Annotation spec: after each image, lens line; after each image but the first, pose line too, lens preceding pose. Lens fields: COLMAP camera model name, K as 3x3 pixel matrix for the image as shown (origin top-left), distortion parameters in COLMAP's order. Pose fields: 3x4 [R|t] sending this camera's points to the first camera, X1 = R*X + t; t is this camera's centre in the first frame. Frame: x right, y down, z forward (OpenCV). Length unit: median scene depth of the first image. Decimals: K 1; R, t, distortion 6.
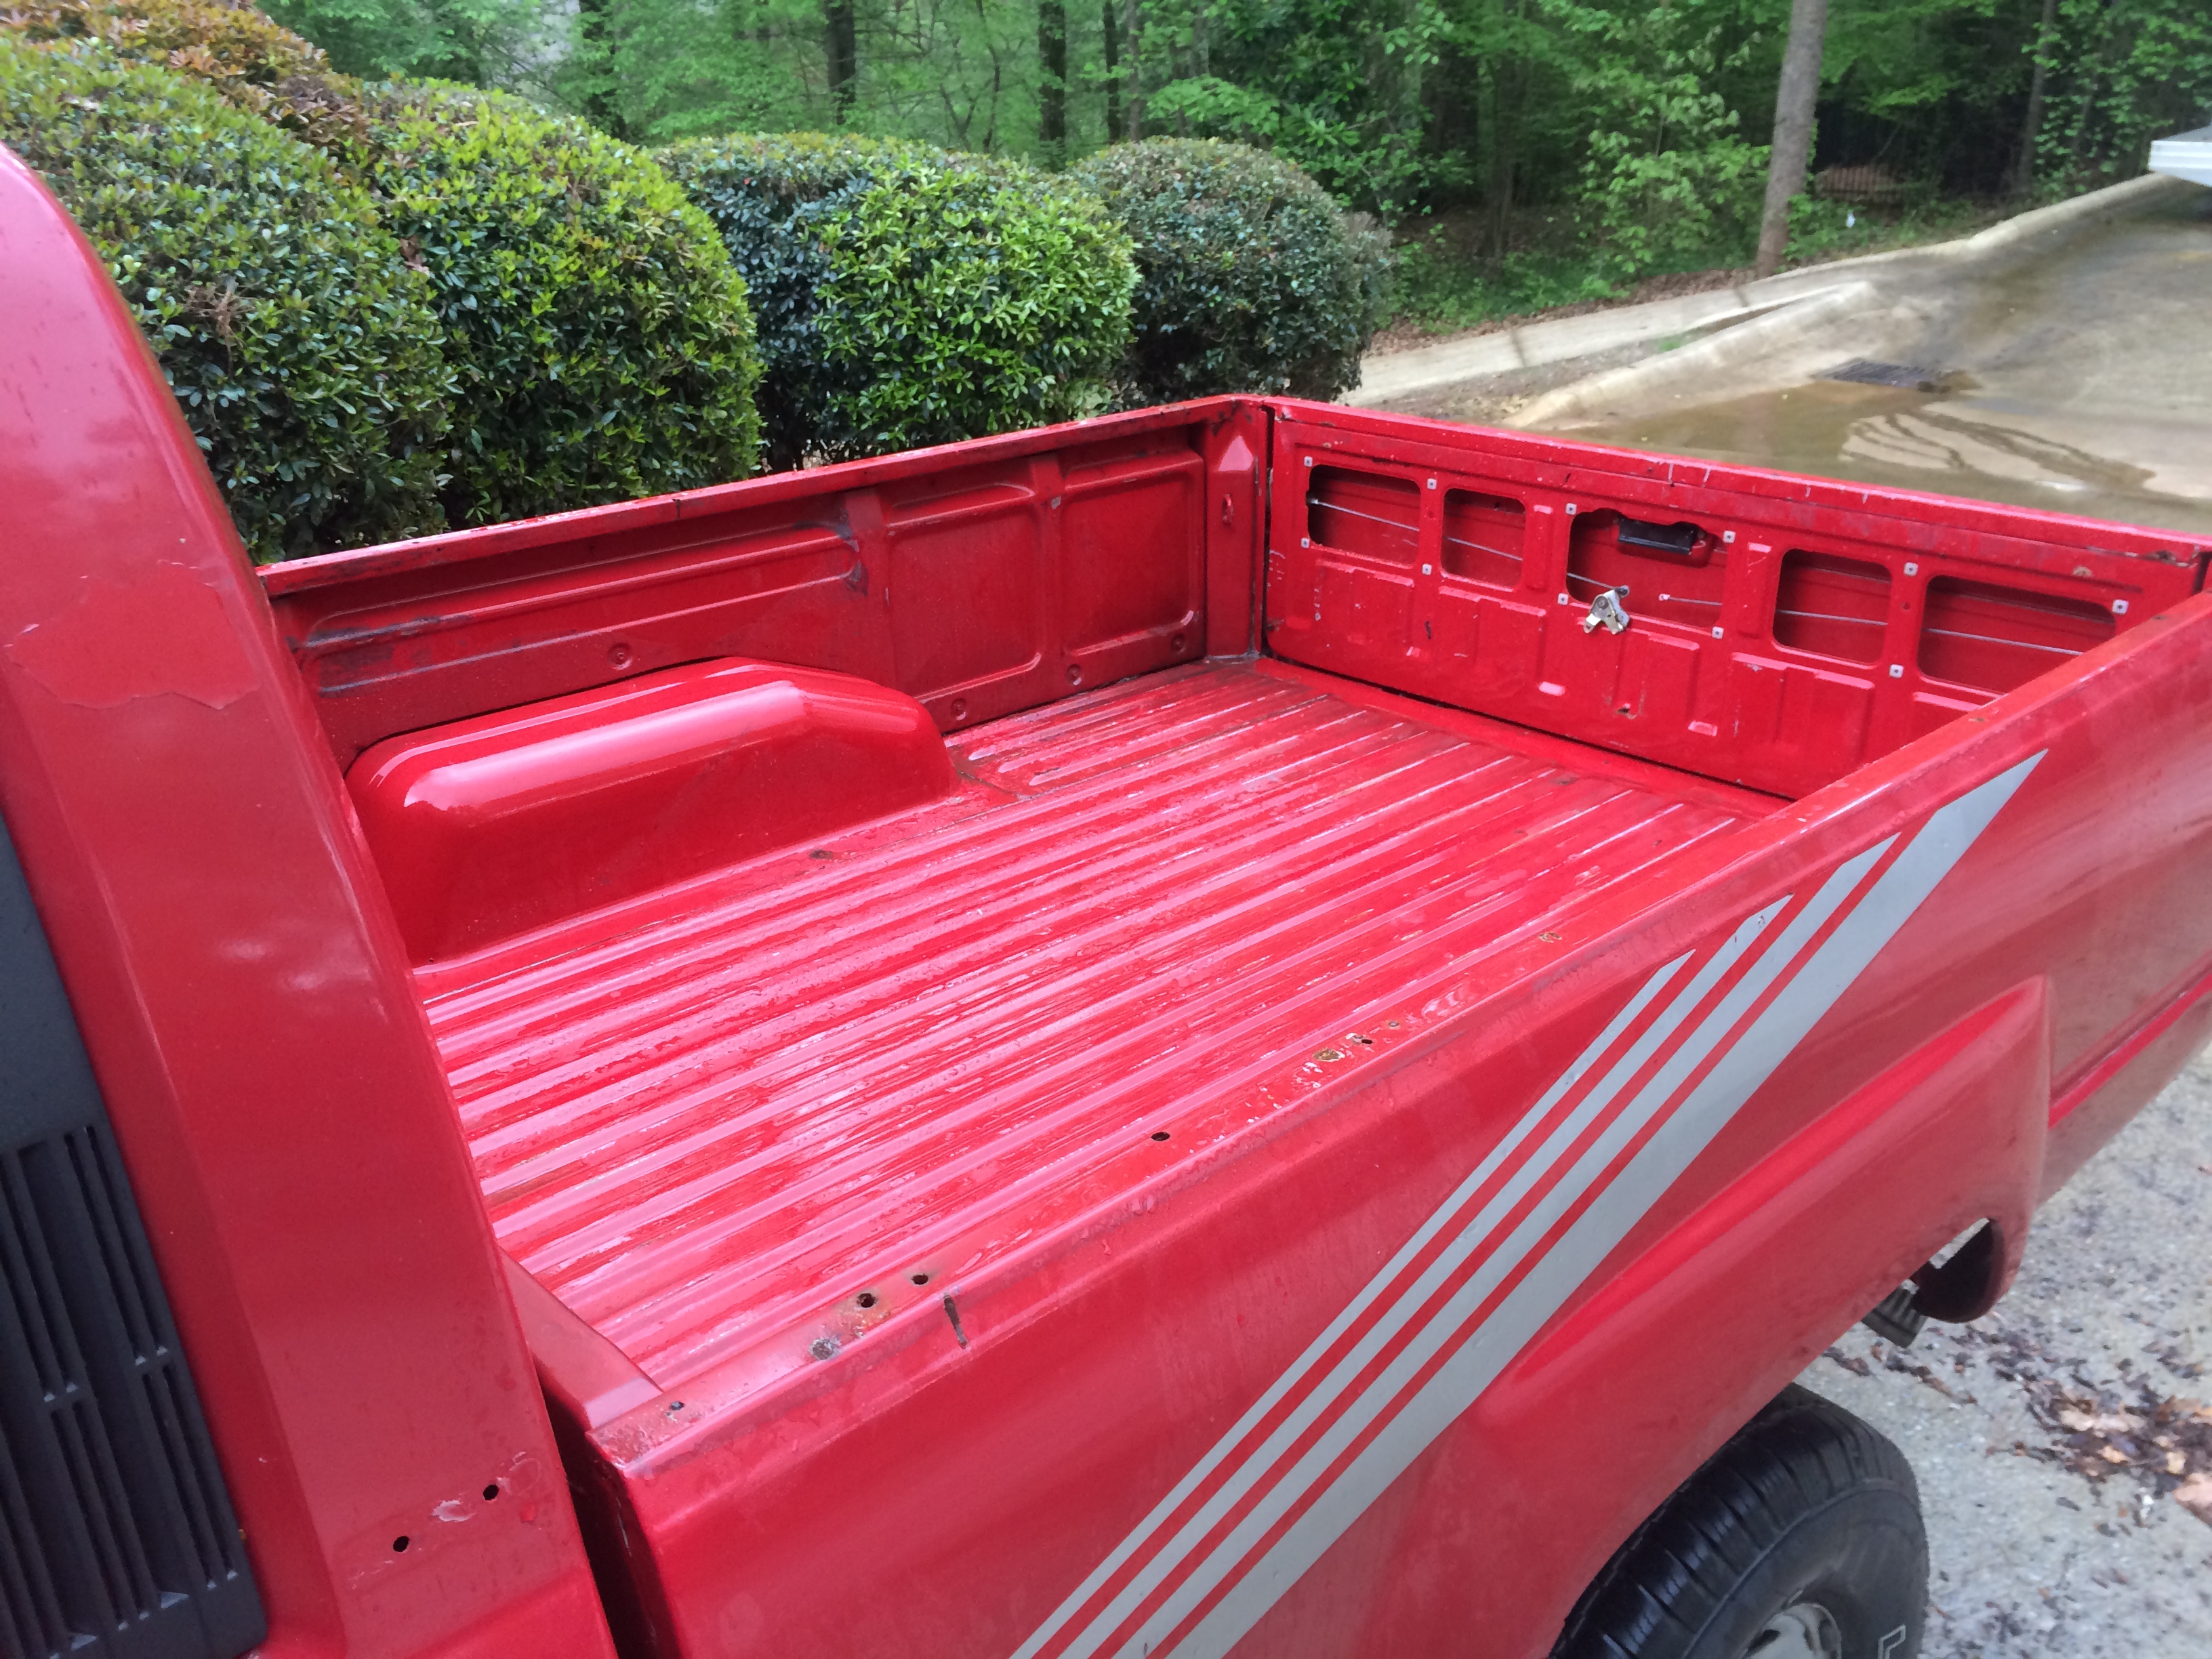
lens RADIAL K [[1920.5, 0, 1106.0], [0, 1920.5, 829.5], [0, 0, 1]] dist [0.000222, -0.010260]
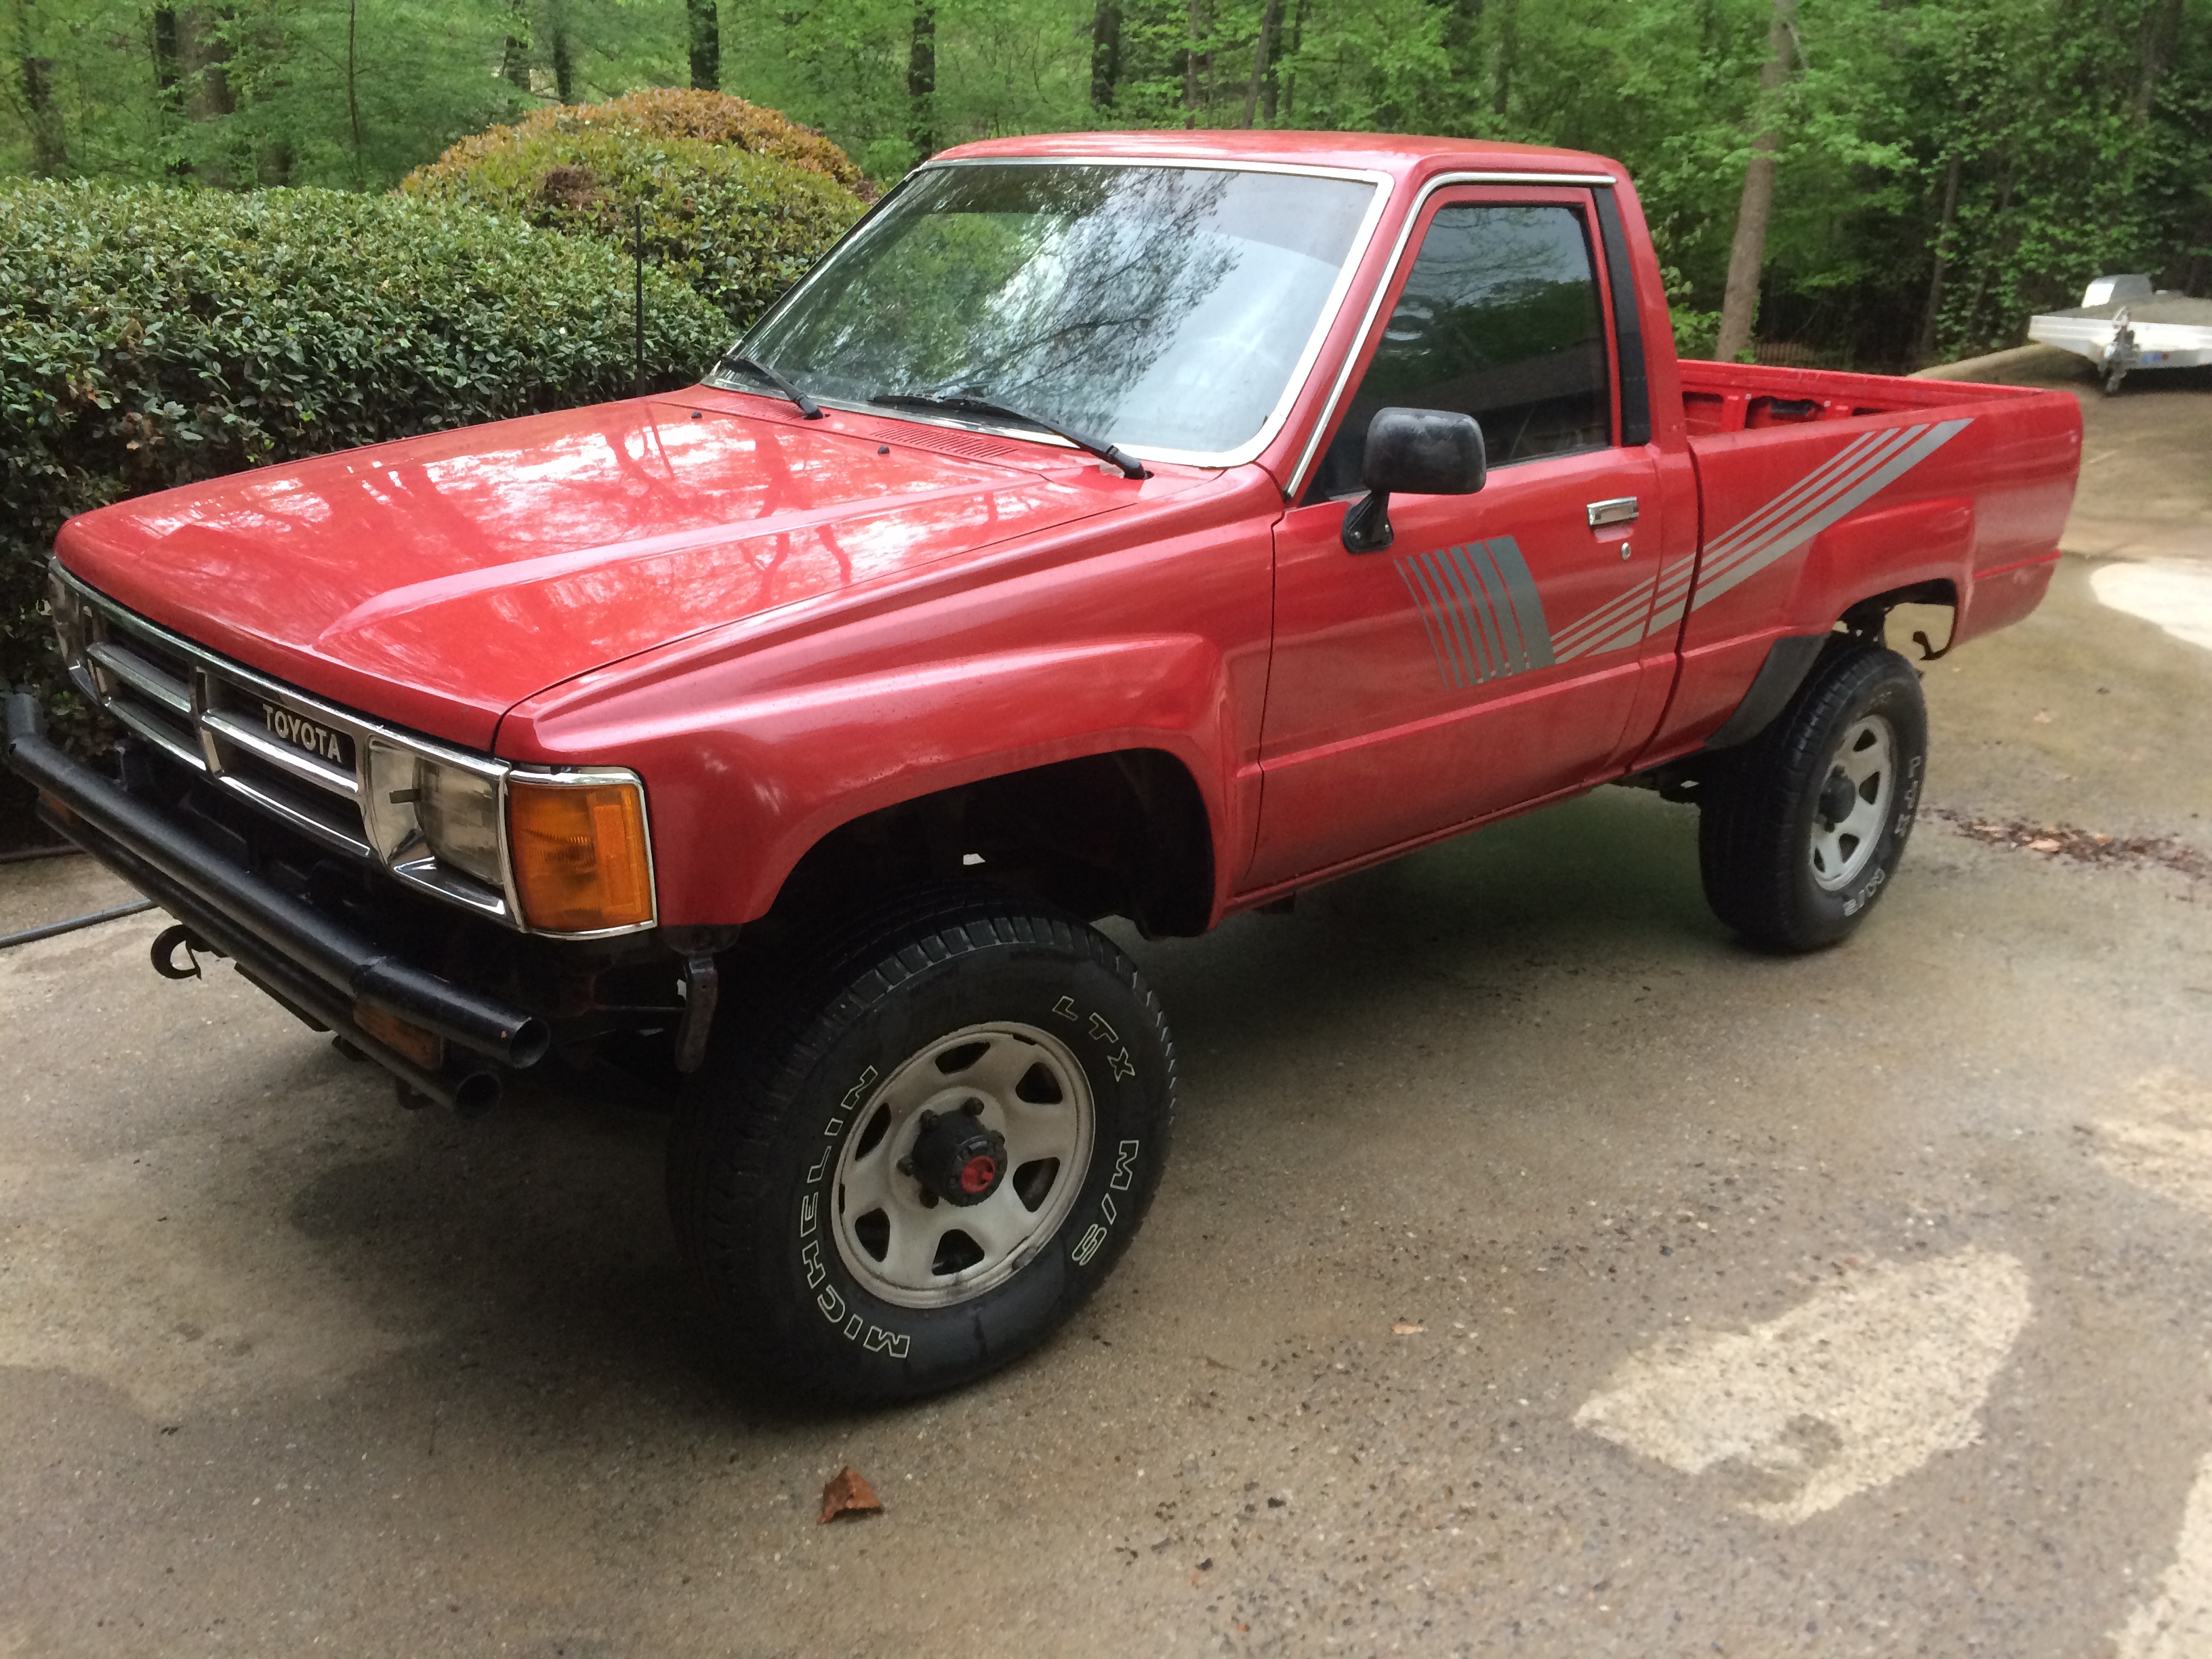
lens RADIAL K [[1835.1, 0, 1106.0], [0, 1835.1, 829.5], [0, 0, 1]] dist [0.000629, 0.000199]
pose [[0.998863, 0.037103, 0.029944, -0.052641], [-0.035137, 0.997348, -0.063731, 0.047941], [-0.032229, 0.062607, 0.997518, -0.100350]]
